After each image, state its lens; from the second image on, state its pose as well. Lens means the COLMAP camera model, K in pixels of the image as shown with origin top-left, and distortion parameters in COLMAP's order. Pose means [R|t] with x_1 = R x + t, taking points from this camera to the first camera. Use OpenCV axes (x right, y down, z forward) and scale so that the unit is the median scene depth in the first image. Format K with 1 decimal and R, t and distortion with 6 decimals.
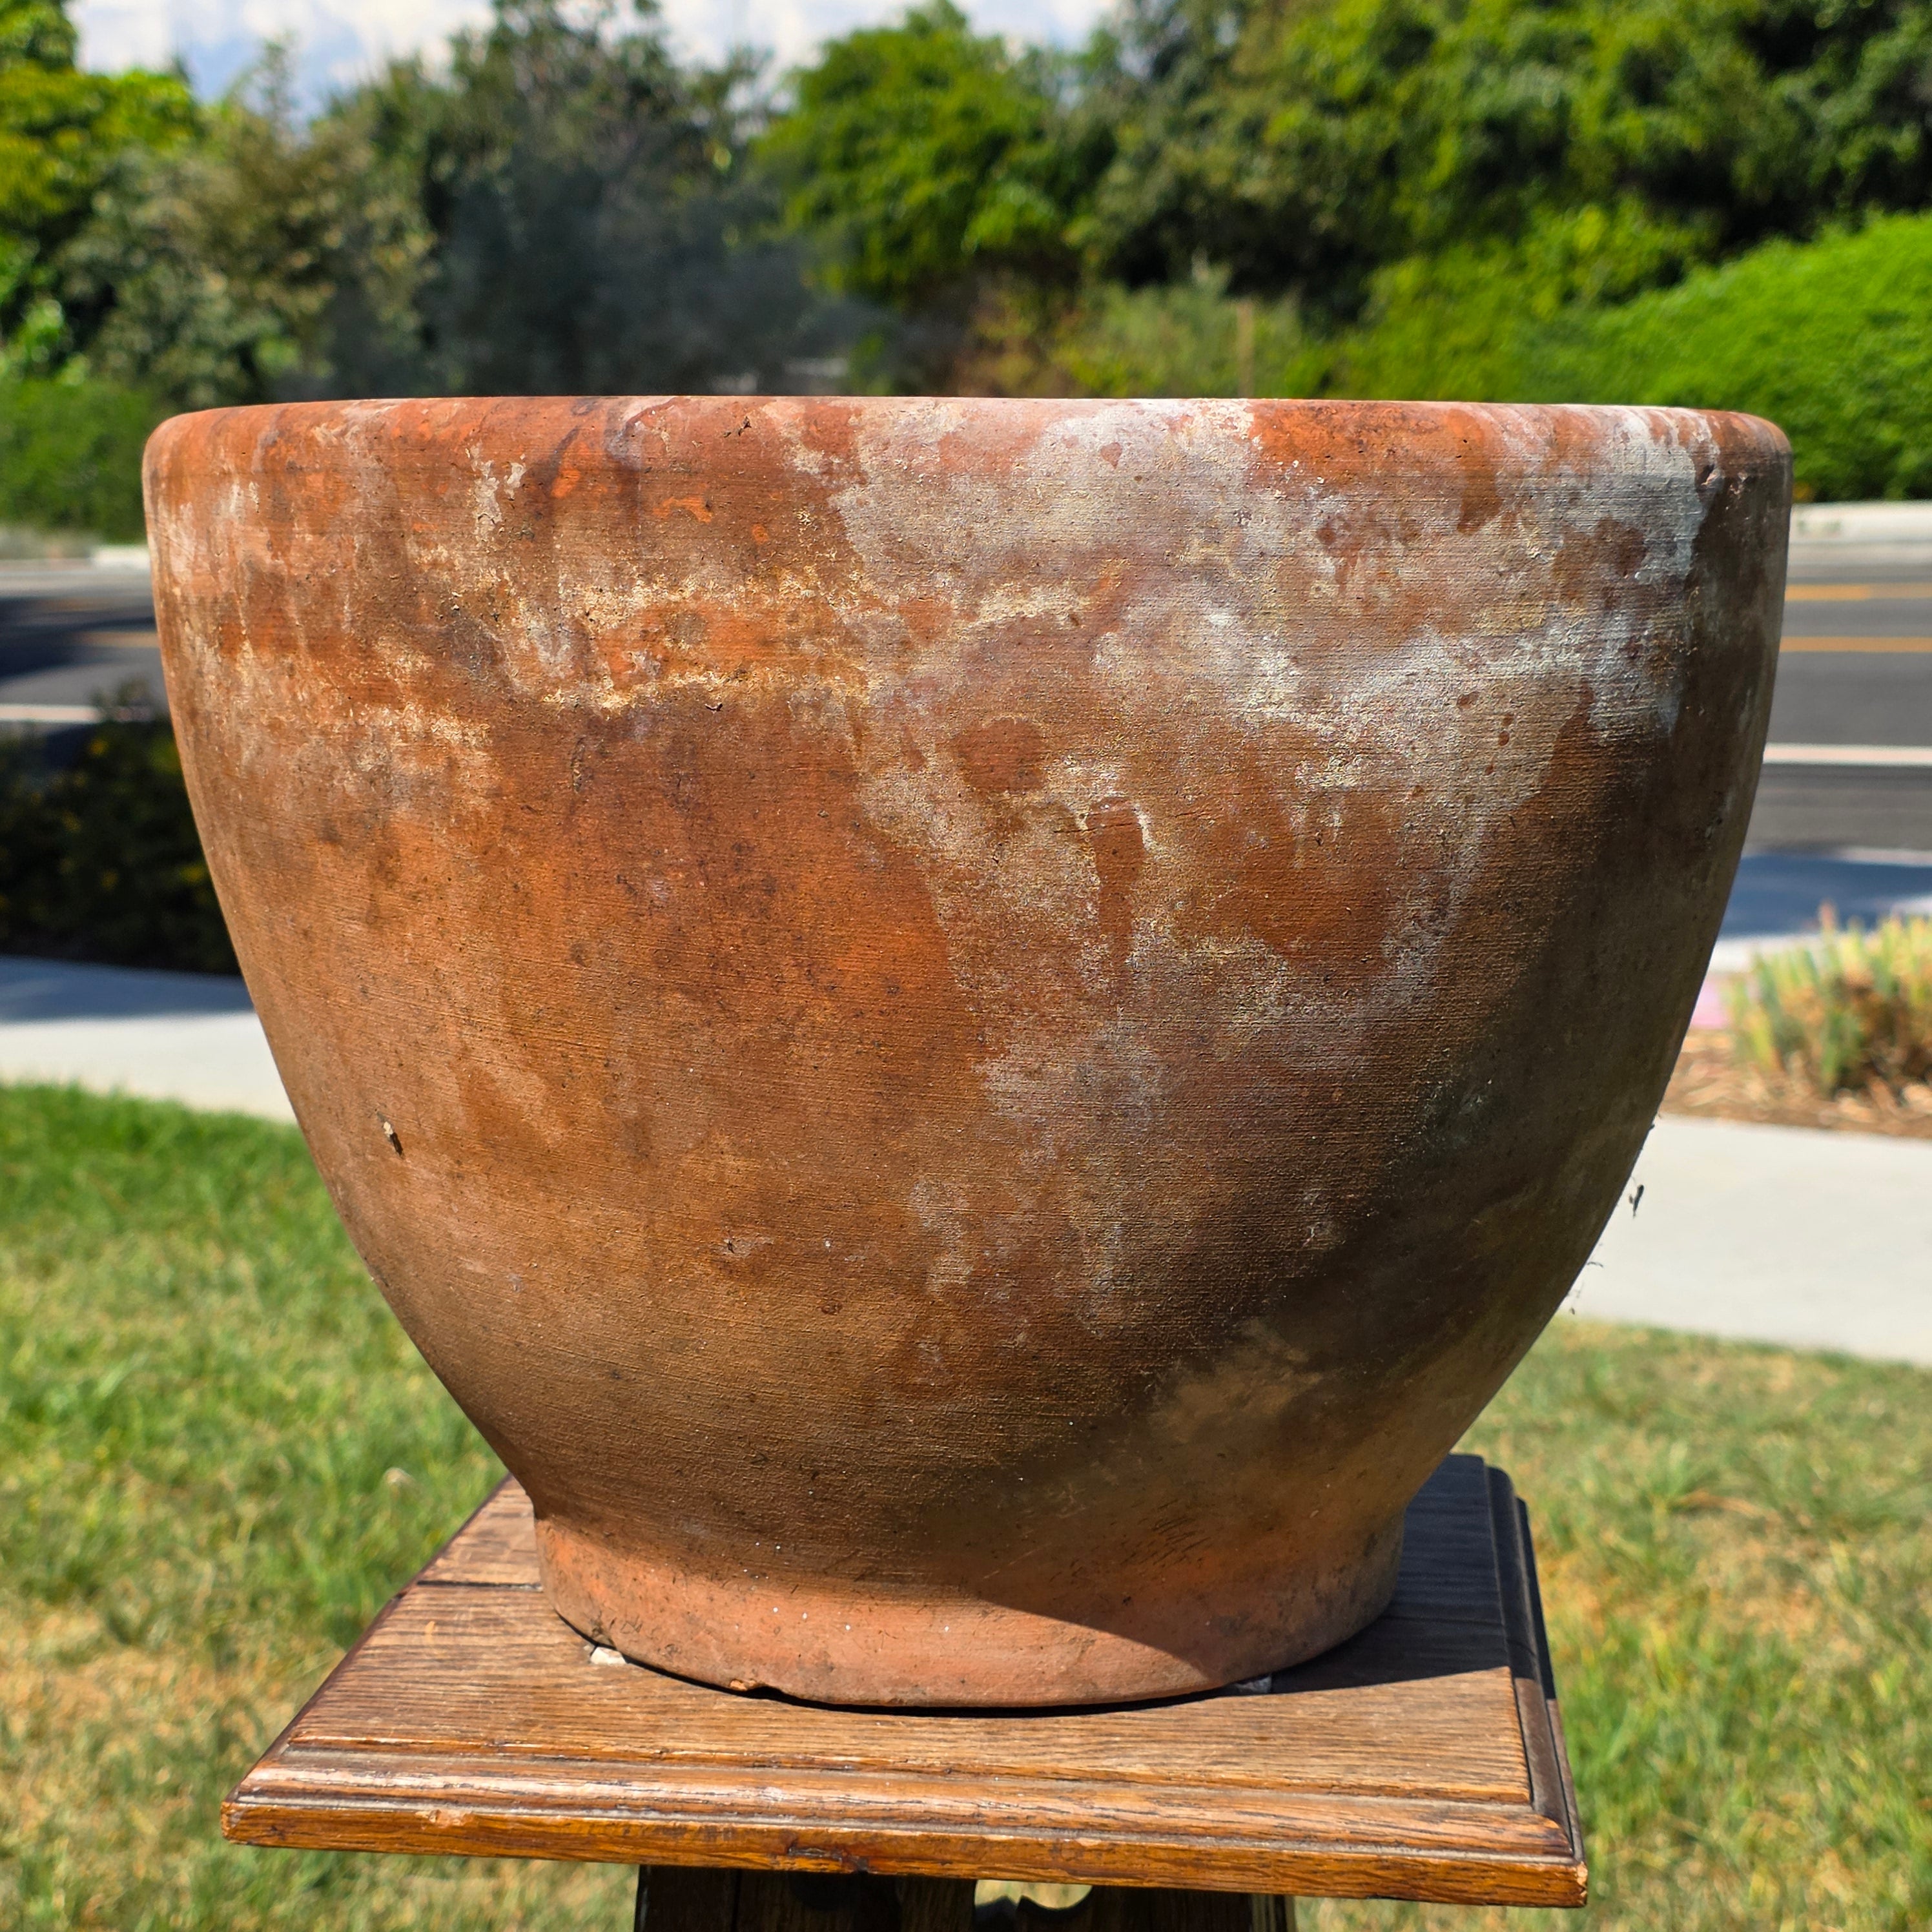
lens RADIAL K [[3971.7, 0, 934.3], [0, 3971.7, 1010.2], [0, 0, 1]] dist [0.221406, -0.333300]
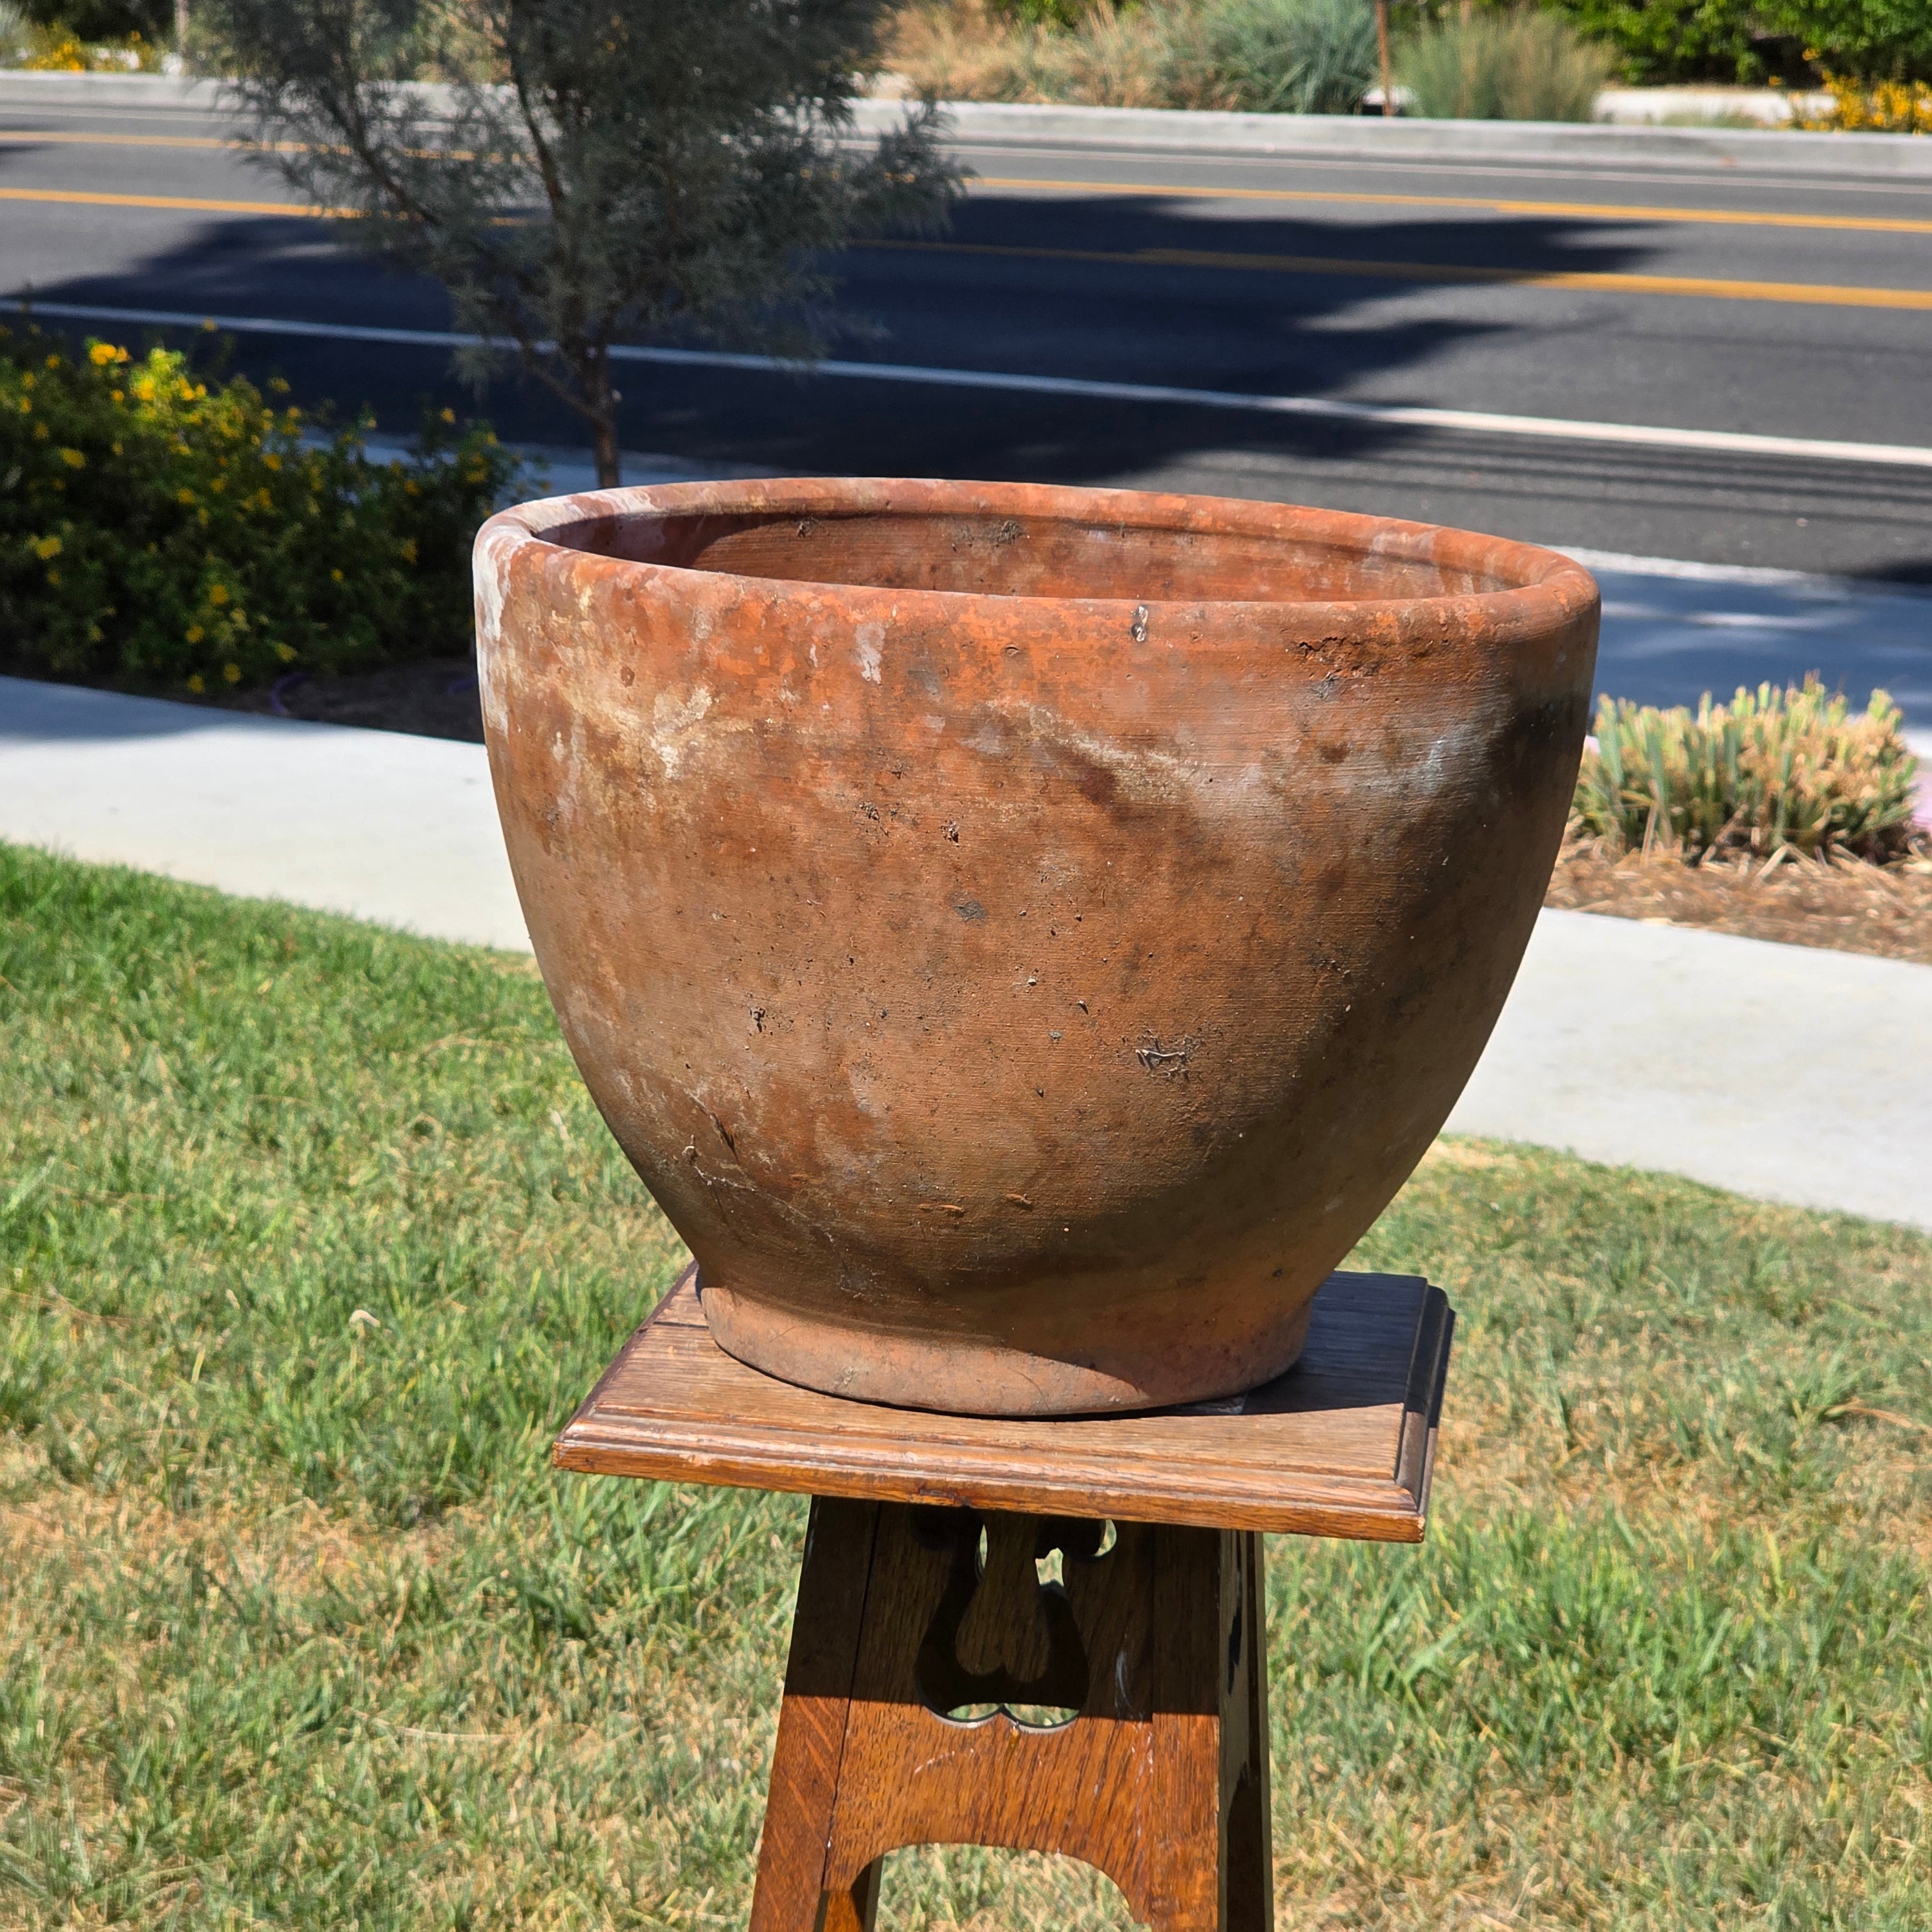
lens RADIAL K [[5832.4, 0, 904.8], [0, 5832.4, 1020.0], [0, 0, 1]] dist [-1.799388, 43.309214]
pose [[0.998849, 0.046495, -0.011824, -0.006532], [-0.045830, 0.997629, 0.051341, -0.023496], [0.014183, -0.050740, 0.998611, -0.330367]]
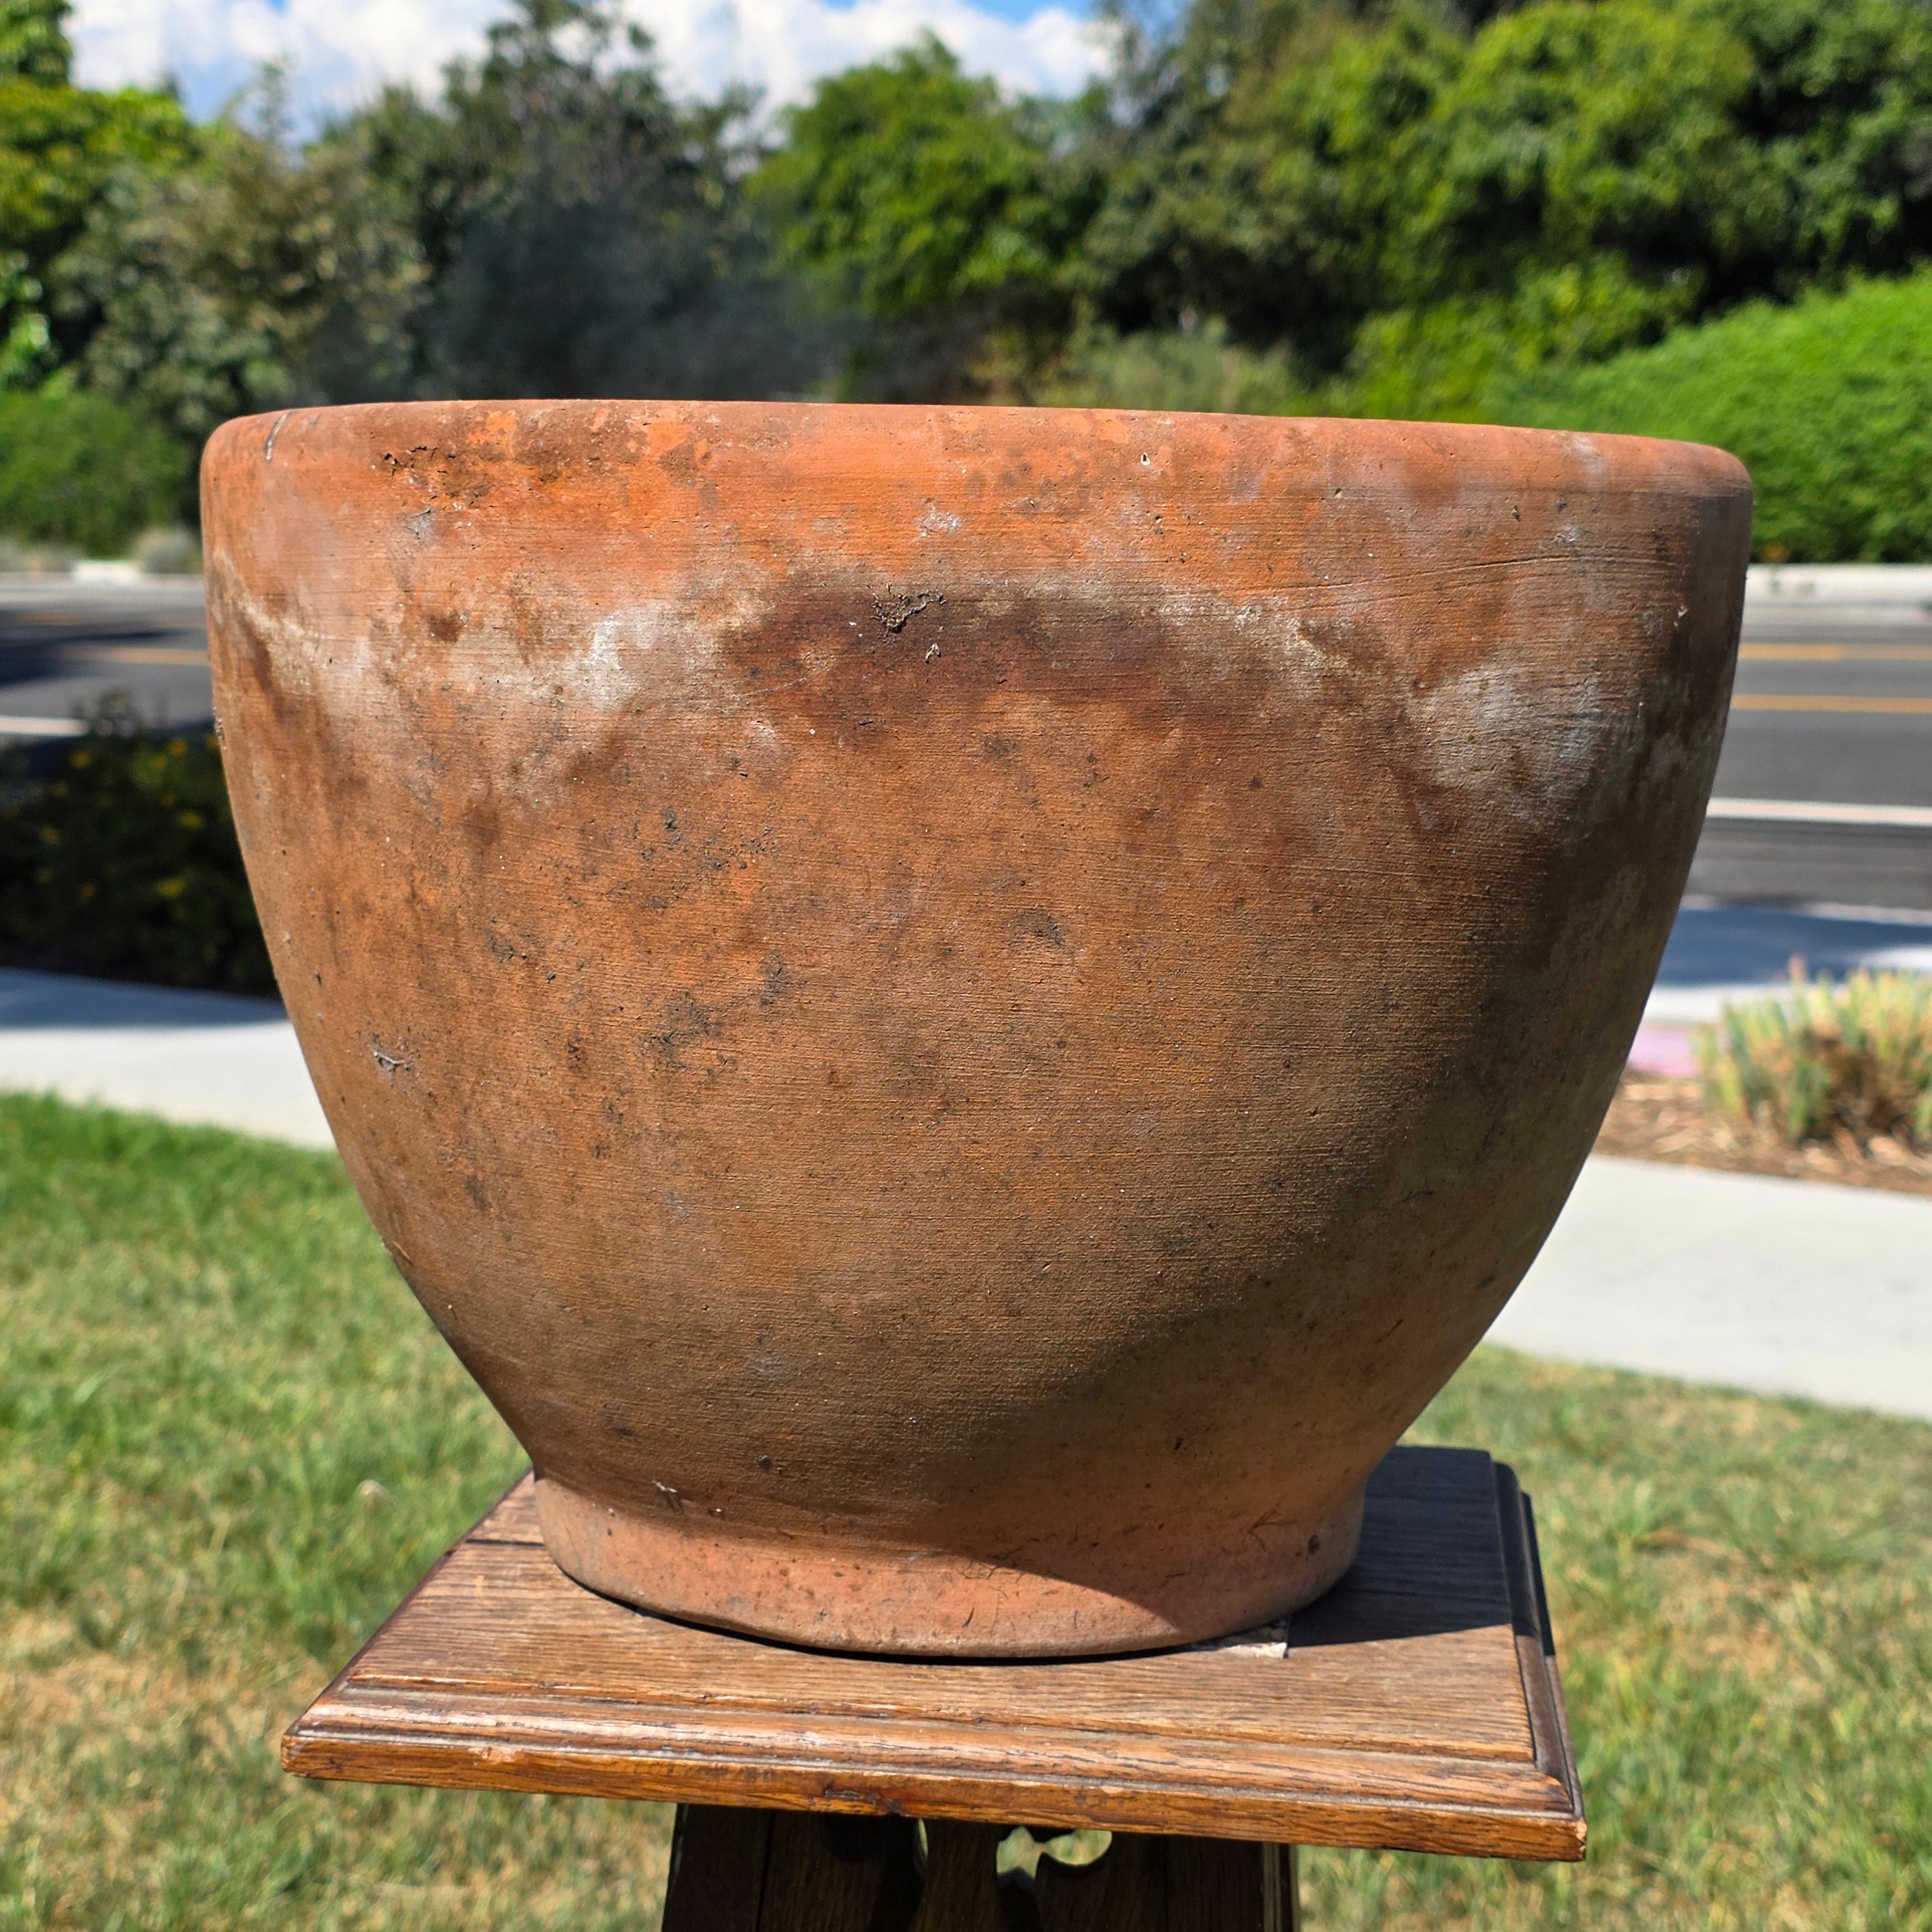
lens RADIAL K [[3974.6, 0, 966.0], [0, 3974.6, 966.0], [0, 0, 1]] dist [0.213622, -0.242469]
pose [[0.999579, 0.024367, 0.015746, -0.005751], [-0.024039, 0.999497, -0.020678, 0.003946], [-0.016242, 0.020291, 0.999662, -0.014016]]
